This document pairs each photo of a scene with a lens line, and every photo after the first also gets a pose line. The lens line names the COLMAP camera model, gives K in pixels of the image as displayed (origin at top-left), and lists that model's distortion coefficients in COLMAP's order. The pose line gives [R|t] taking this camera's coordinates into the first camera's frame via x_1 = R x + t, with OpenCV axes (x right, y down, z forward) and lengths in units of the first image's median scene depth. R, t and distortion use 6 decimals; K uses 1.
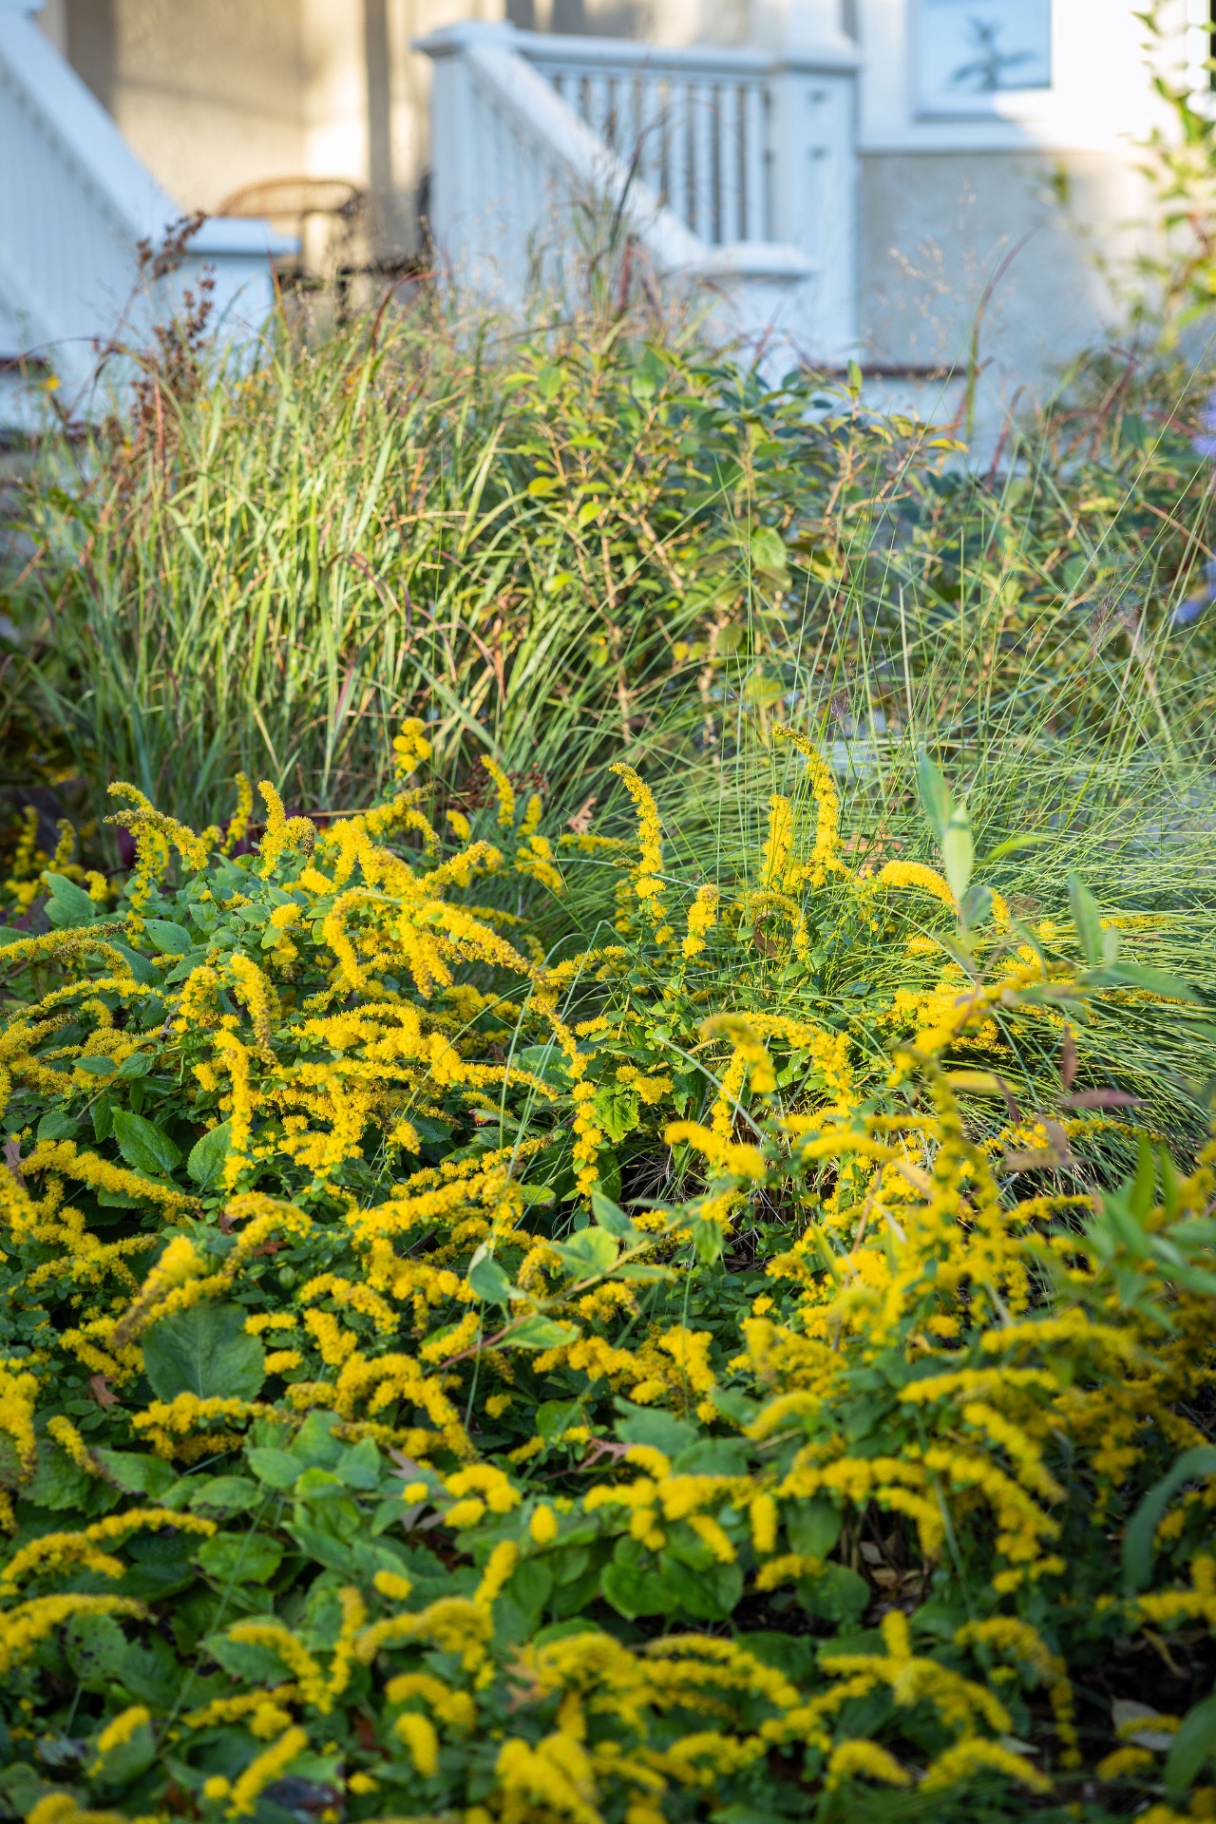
lens RADIAL K [[3357.5, 0, 621.5], [0, 3357.5, 920.6], [0, 0, 1]] dist [0.015305, 0.000000]
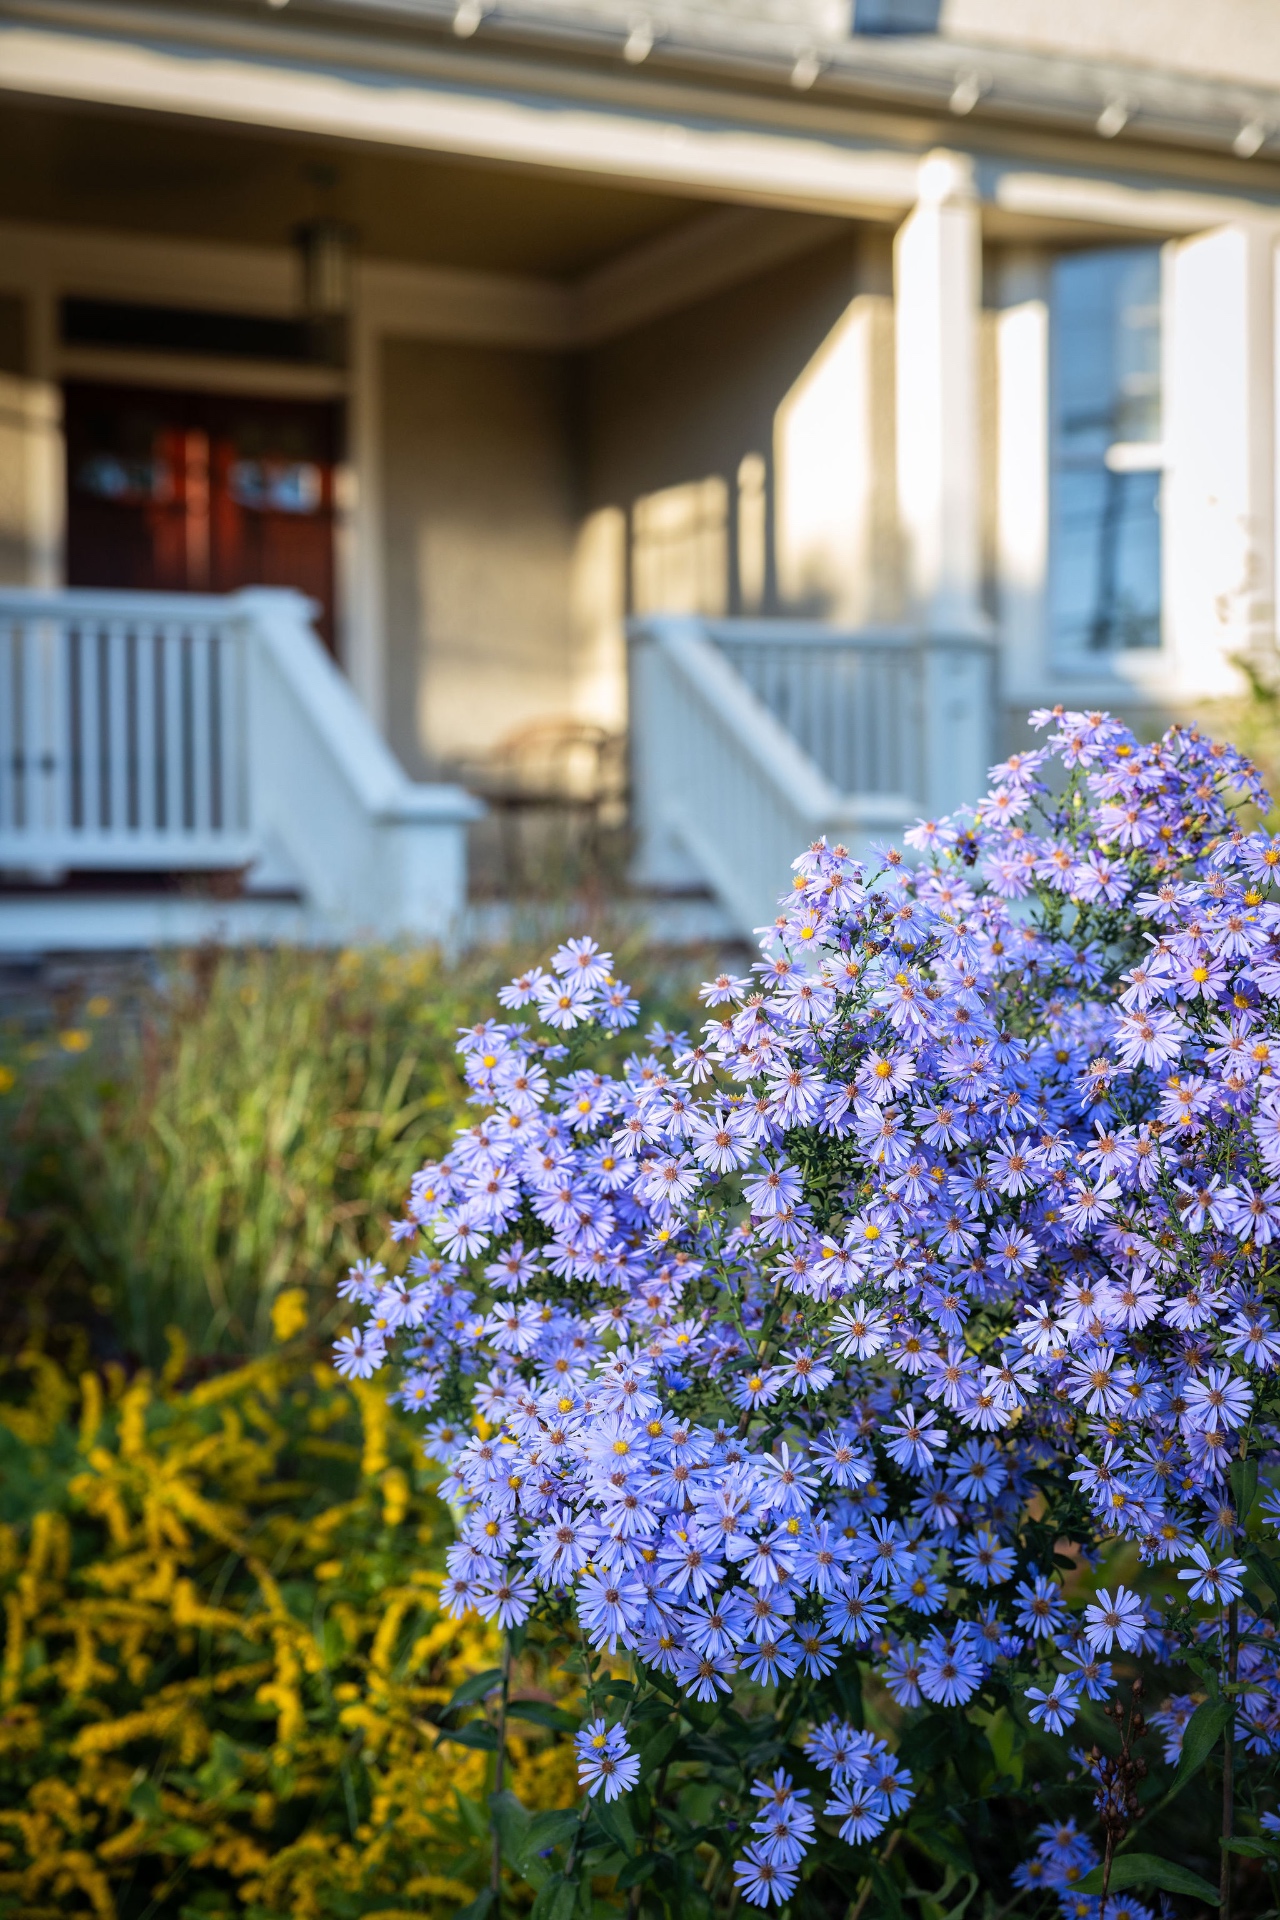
lens RADIAL K [[2785.1, 0, 647.7], [0, 2785.1, 958.4], [0, 0, 1]] dist [0.033110, 0.000000]
pose [[0.993408, 0.005373, -0.114506, 0.249808], [-0.017850, 0.993967, -0.108216, -0.093666], [0.113234, 0.109546, 0.987511, -0.089963]]
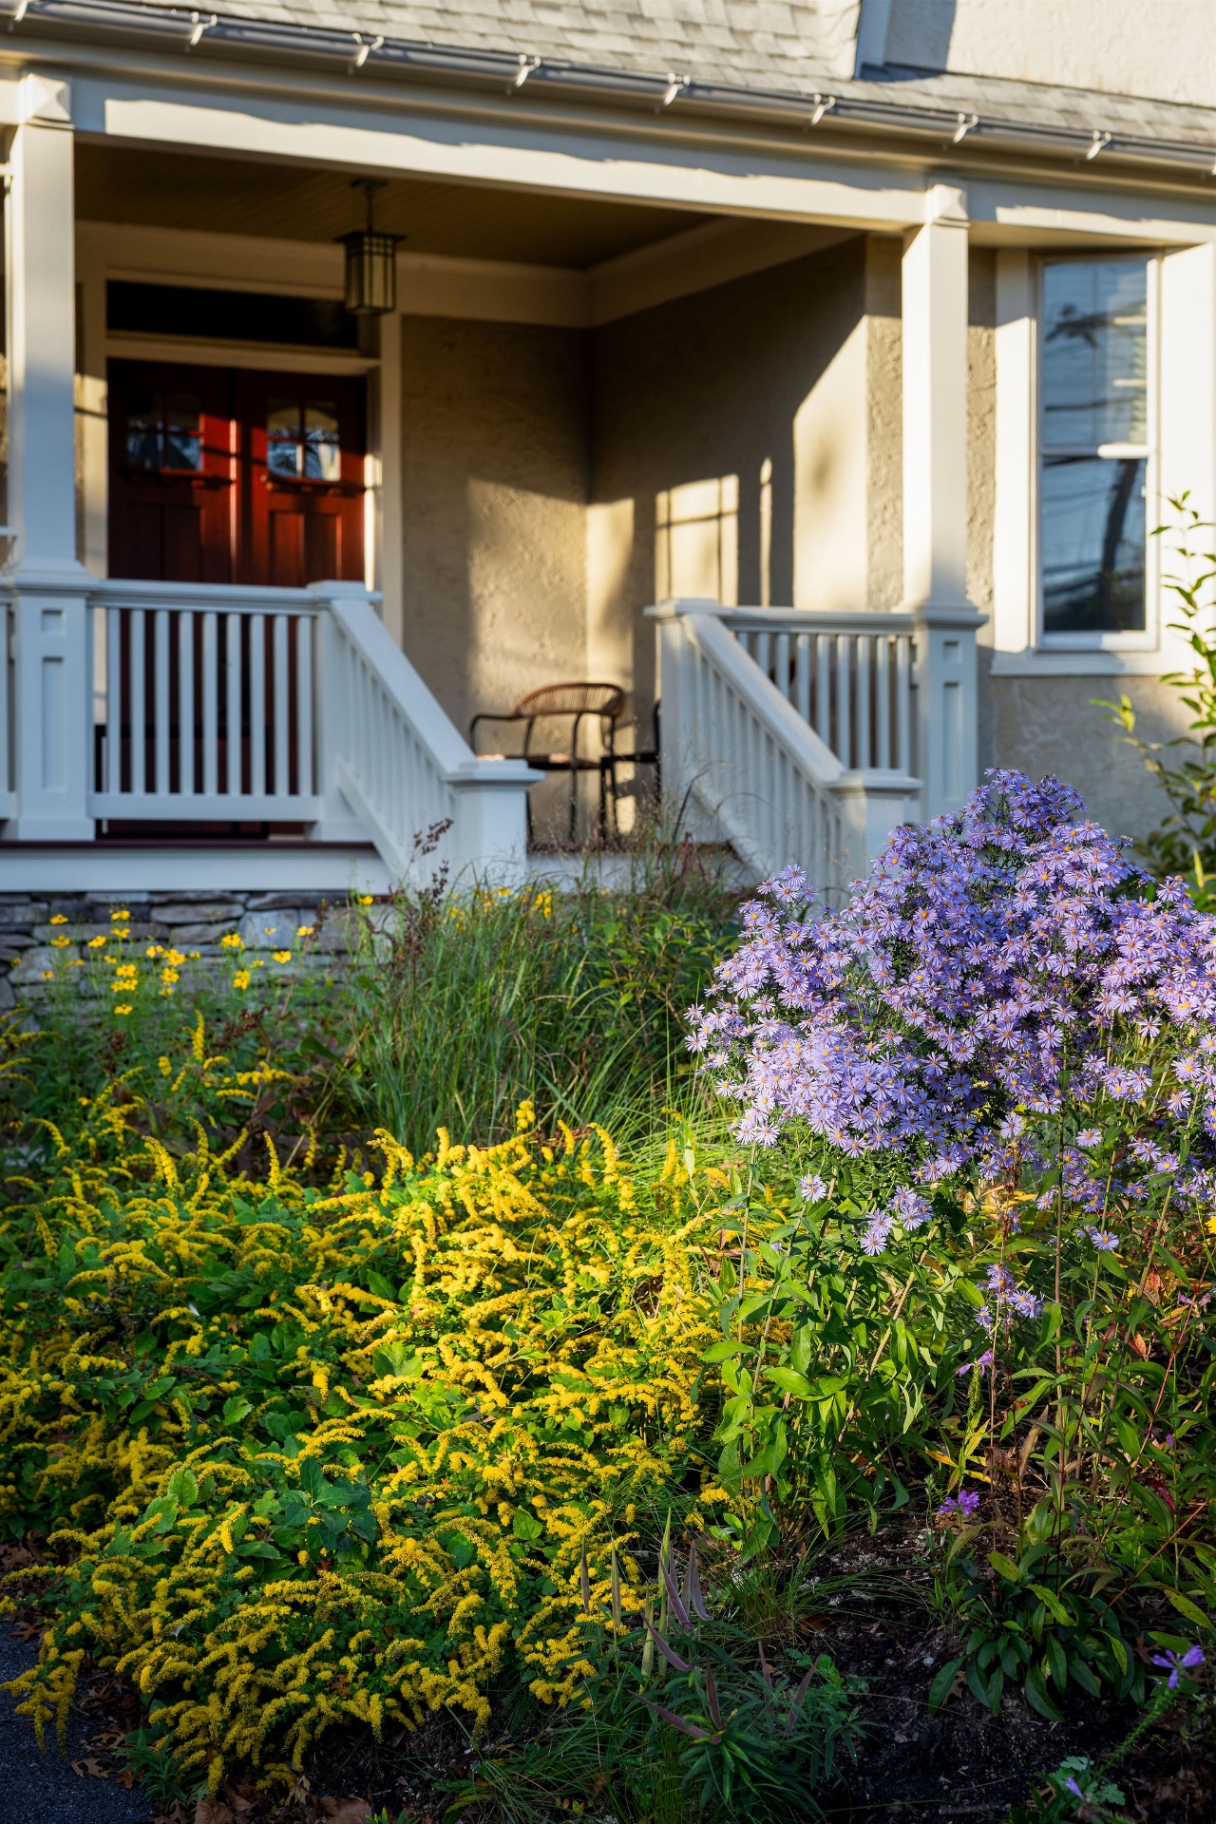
lens RADIAL K [[3357.5, 0, 602.6], [0, 3357.5, 907.3], [0, 0, 1]] dist [0.015305, 0.000000]
pose [[0.994203, 0.011374, -0.106916, 0.252993], [-0.023771, 0.993034, -0.115407, 0.071667], [0.104859, 0.117279, 0.987548, -1.289579]]
